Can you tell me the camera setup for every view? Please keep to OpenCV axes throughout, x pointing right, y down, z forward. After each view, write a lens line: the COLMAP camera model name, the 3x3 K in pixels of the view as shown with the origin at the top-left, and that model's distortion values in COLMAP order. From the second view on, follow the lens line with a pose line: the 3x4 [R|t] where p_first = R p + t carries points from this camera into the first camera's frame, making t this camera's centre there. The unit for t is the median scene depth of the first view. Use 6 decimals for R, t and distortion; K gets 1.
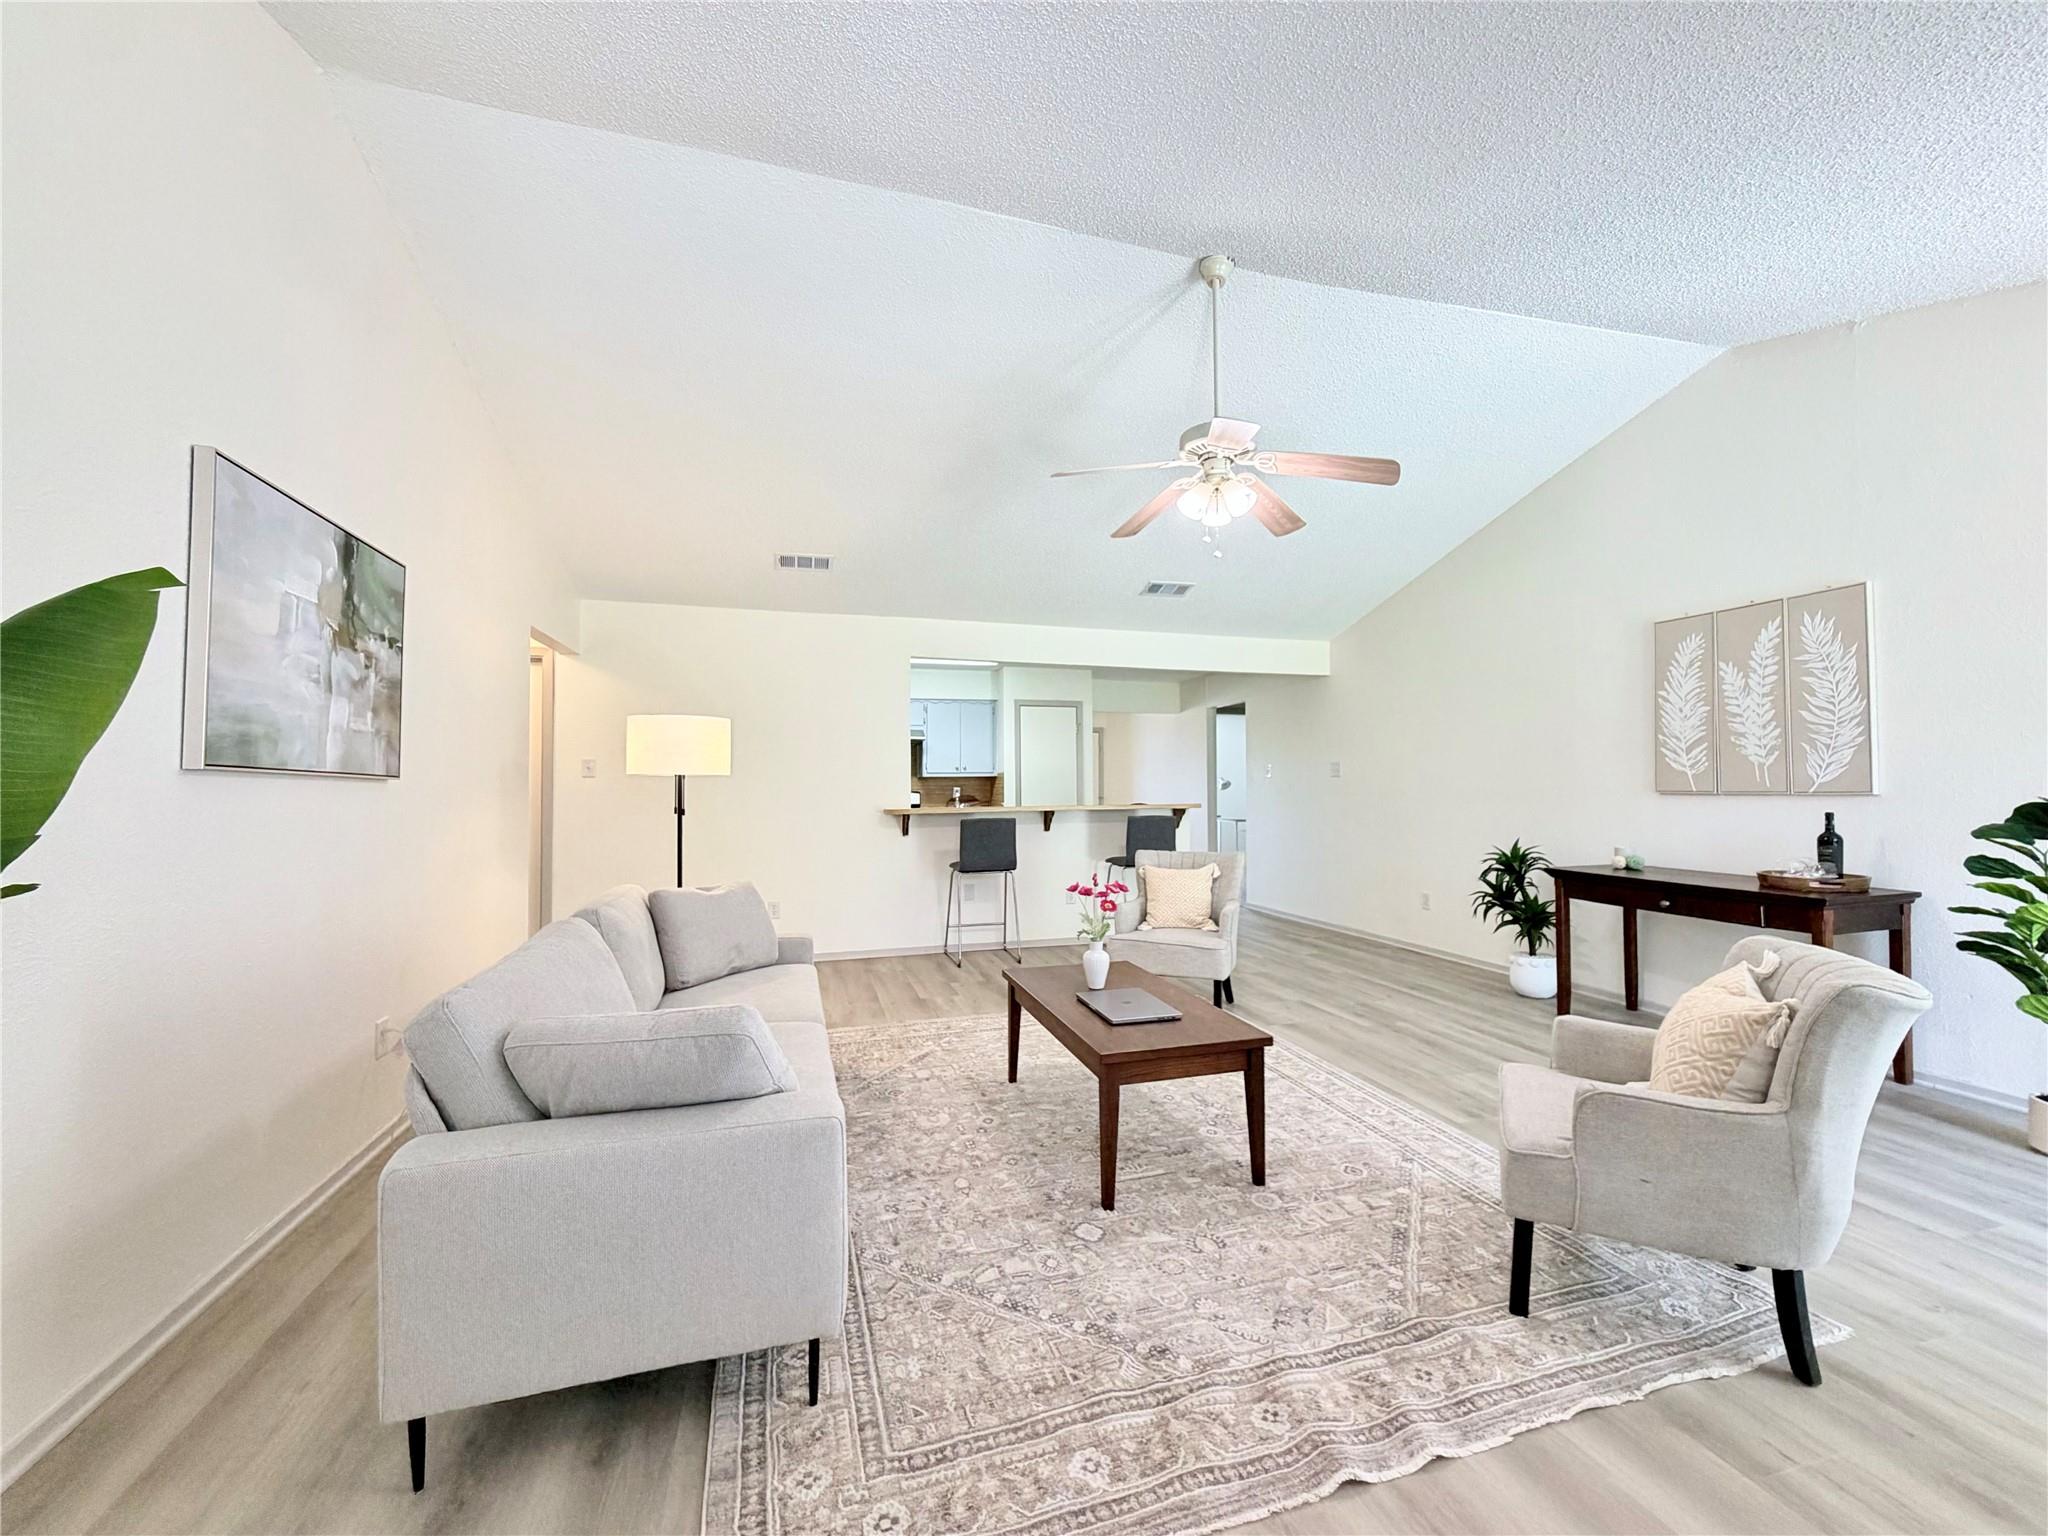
lens RADIAL K [[818.4, 0, 1028.8], [0, 818.4, 769.3], [0, 0, 1]] dist [-0.000446, -0.000452]
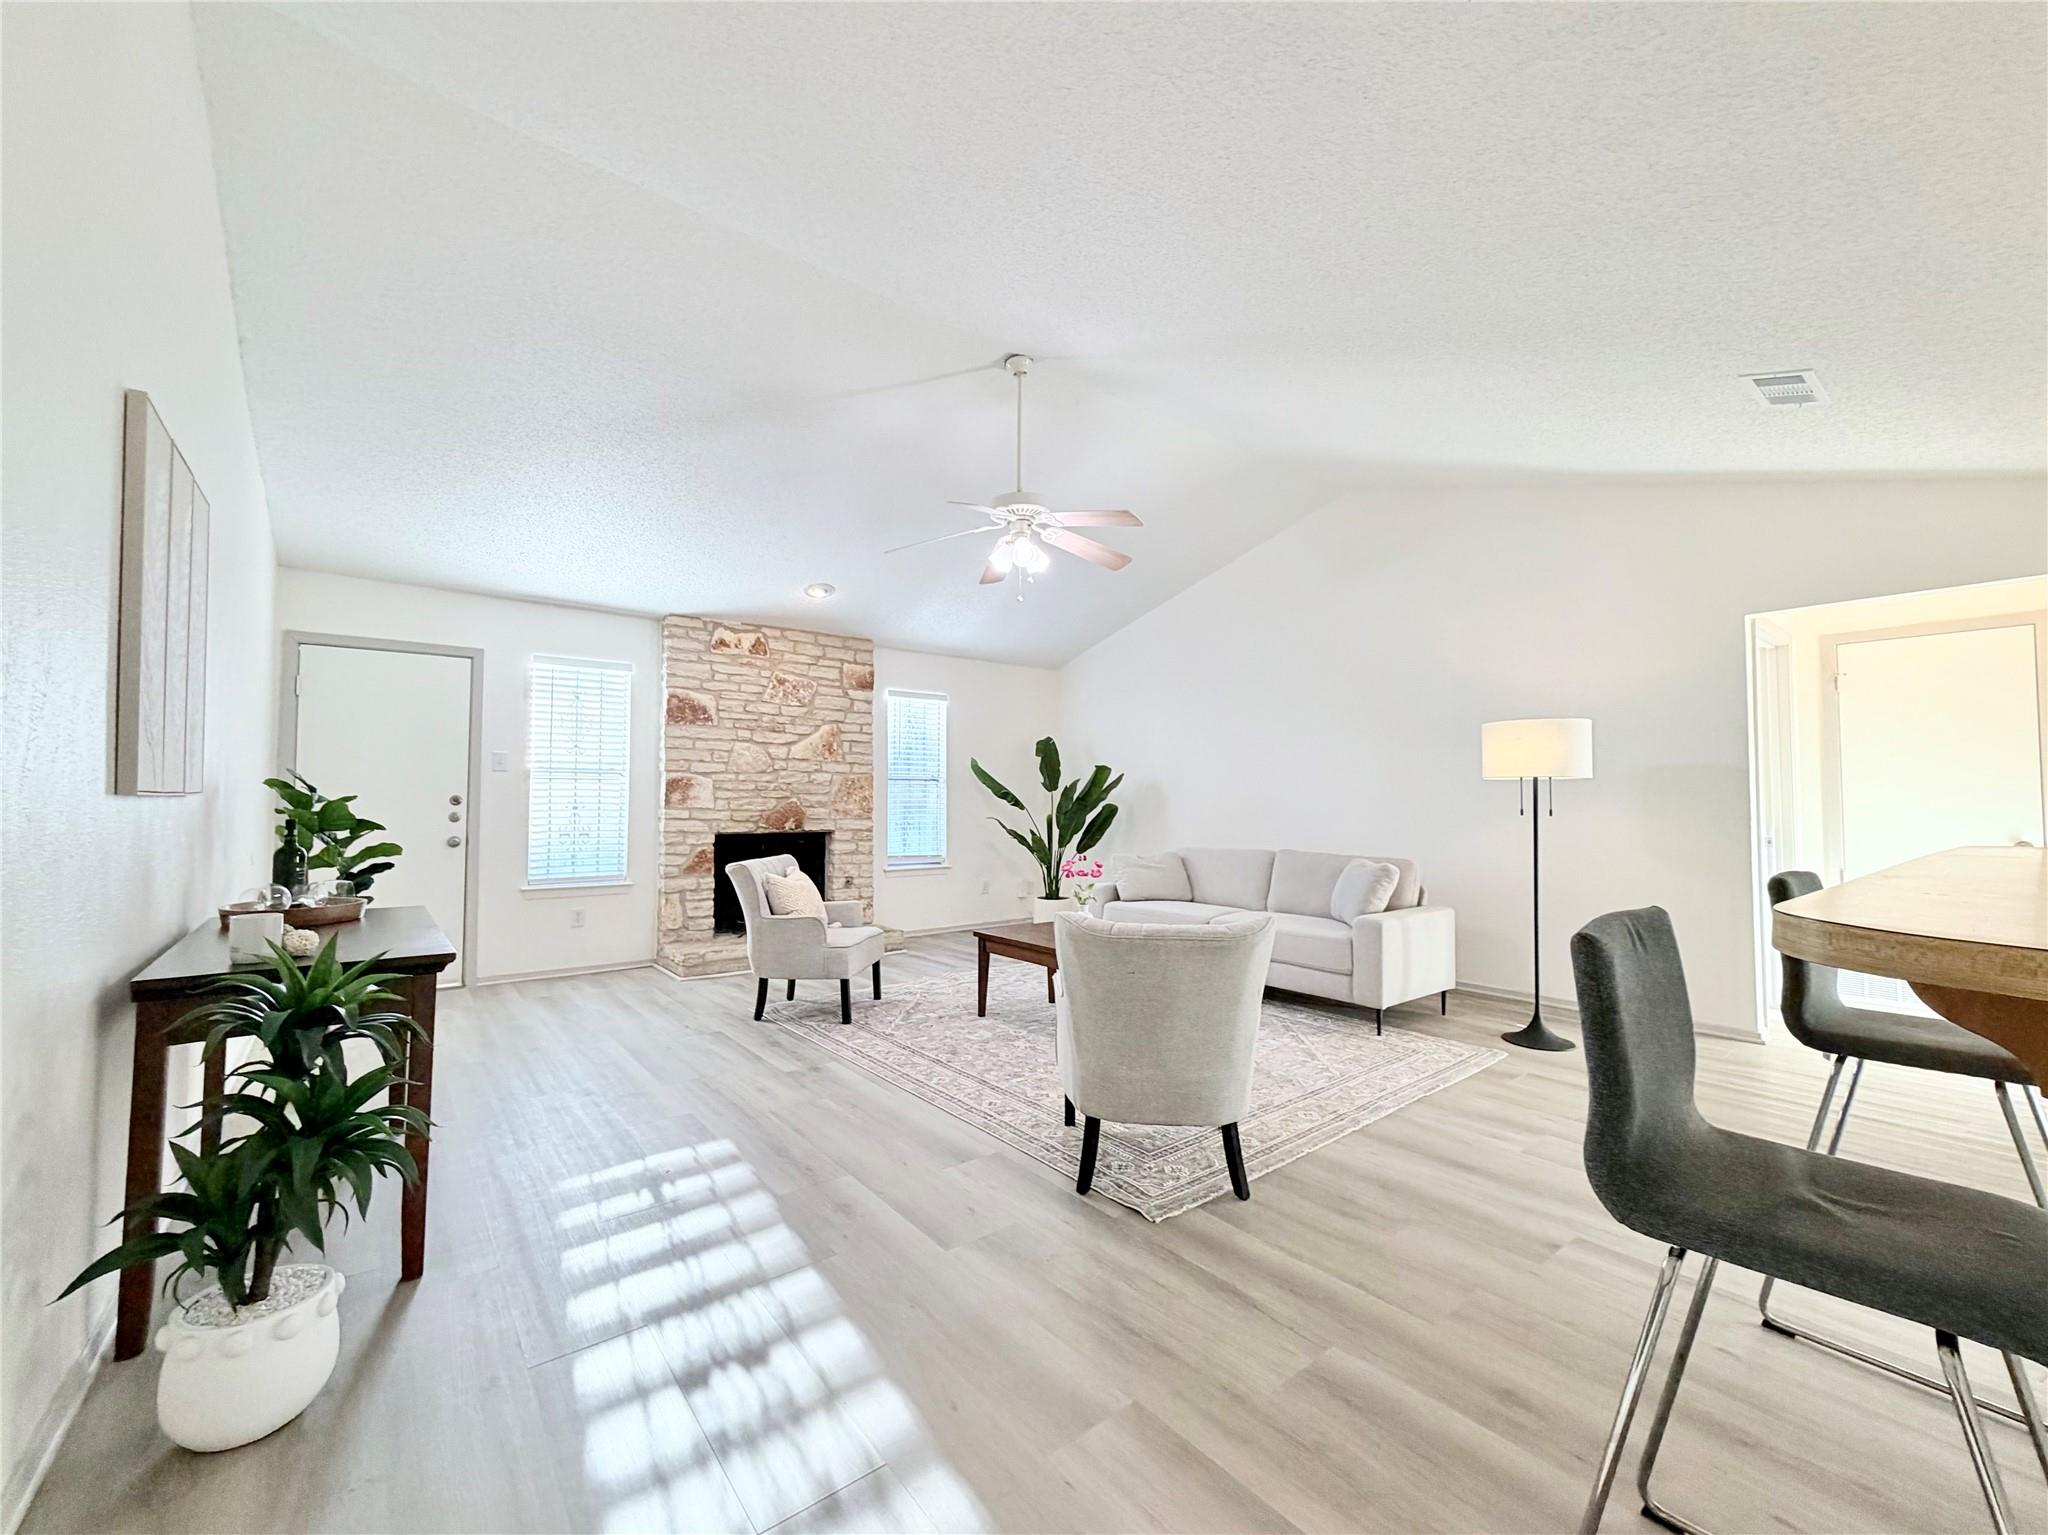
lens RADIAL K [[833.2, 0, 1030.1], [0, 833.2, 767.4], [0, 0, 1]] dist [-0.001218, 0.000439]
pose [[-0.923845, -0.013103, -0.382542, 0.704799], [0.008286, 0.998495, -0.054212, 0.057545], [0.382677, -0.053253, -0.922346, 2.188335]]
